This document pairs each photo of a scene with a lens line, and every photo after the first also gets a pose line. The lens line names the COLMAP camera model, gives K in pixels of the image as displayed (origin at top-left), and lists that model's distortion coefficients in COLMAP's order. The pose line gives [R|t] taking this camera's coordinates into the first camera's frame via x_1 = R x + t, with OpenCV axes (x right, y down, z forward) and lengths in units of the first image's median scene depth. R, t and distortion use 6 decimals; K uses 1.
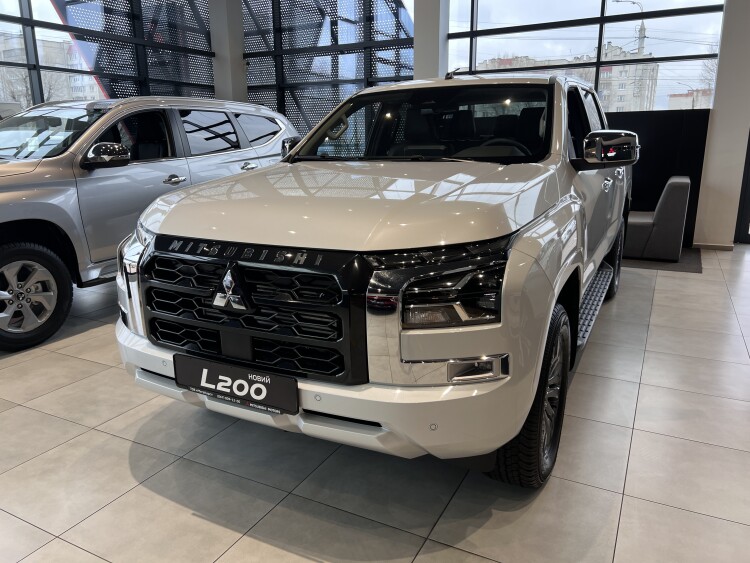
lens RADIAL K [[566.6, 0, 369.8], [0, 566.6, 277.0], [0, 0, 1]] dist [0.044028, -0.040100]
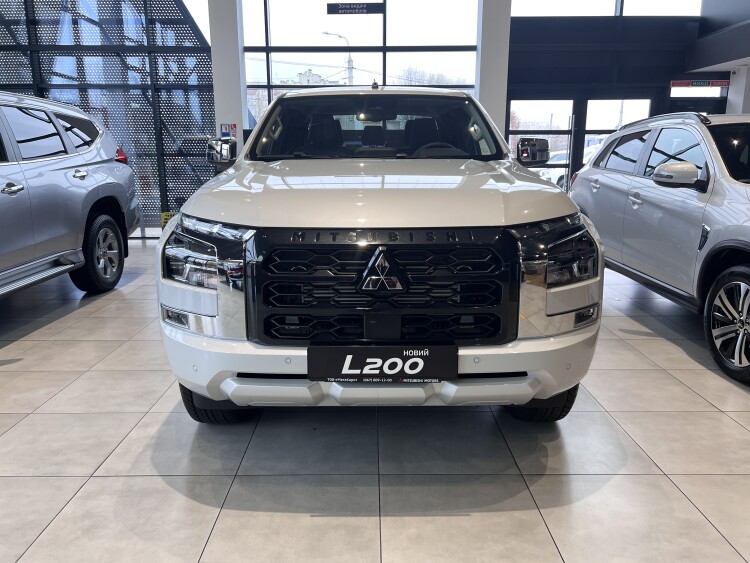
lens RADIAL K [[583.2, 0, 320.8], [0, 583.2, 282.4], [0, 0, 1]] dist [0.078421, -0.101500]
pose [[0.882572, -0.086234, 0.462201, -0.694047], [0.101565, 0.994794, -0.008336, 0.032186], [-0.459076, 0.054300, 0.886736, 0.088499]]
